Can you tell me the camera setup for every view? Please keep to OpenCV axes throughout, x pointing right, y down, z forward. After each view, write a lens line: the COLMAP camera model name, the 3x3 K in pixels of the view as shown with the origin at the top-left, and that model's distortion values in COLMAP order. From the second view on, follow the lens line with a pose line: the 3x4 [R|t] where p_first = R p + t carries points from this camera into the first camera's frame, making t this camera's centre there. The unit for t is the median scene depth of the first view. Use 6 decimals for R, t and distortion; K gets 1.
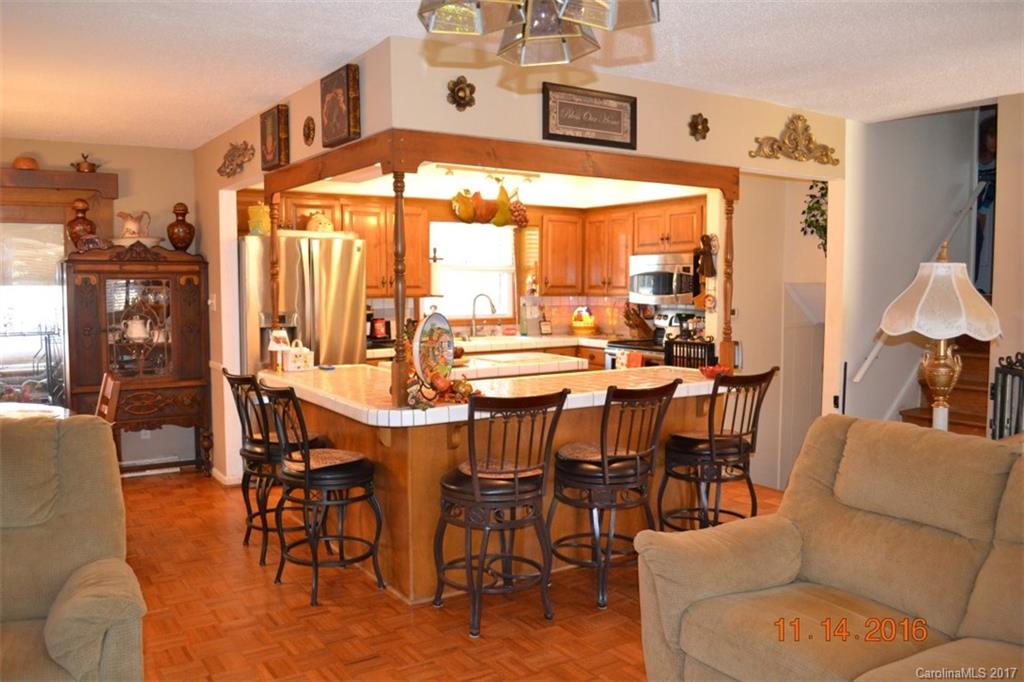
lens RADIAL K [[824.6, 0, 507.8], [0, 824.6, 342.6], [0, 0, 1]] dist [-0.084717, 0.008343]
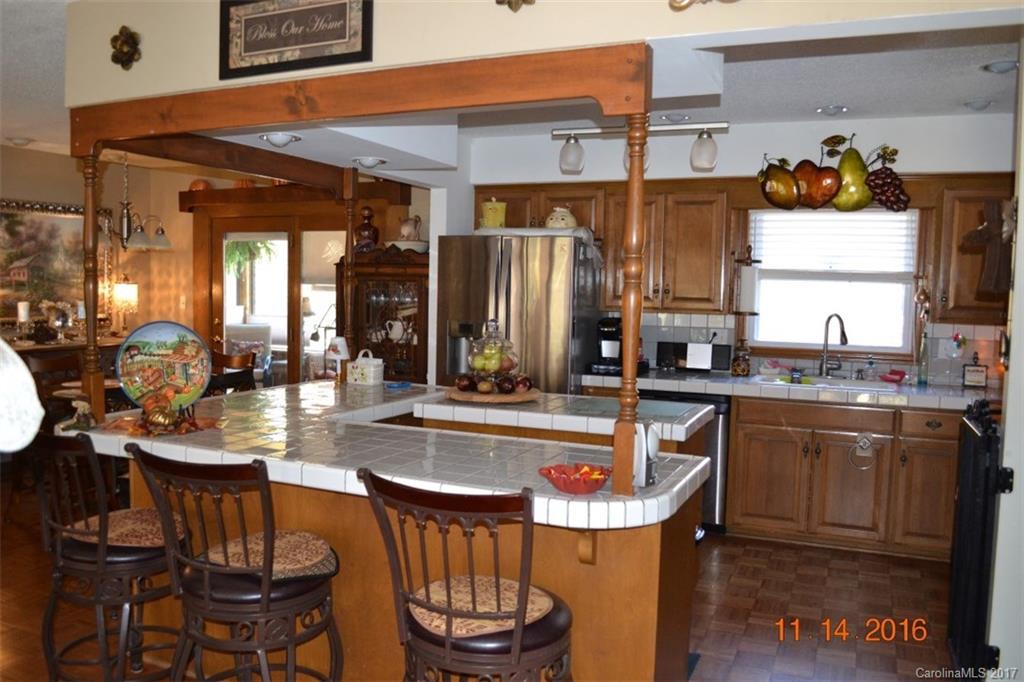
lens RADIAL K [[824.6, 0, 510.1], [0, 824.6, 339.5], [0, 0, 1]] dist [-0.084717, 0.008343]
pose [[0.526852, 0.068038, -0.847230, 0.714156], [-0.084743, 0.996029, 0.027290, -0.063204], [0.845722, 0.057419, 0.530526, 0.794403]]
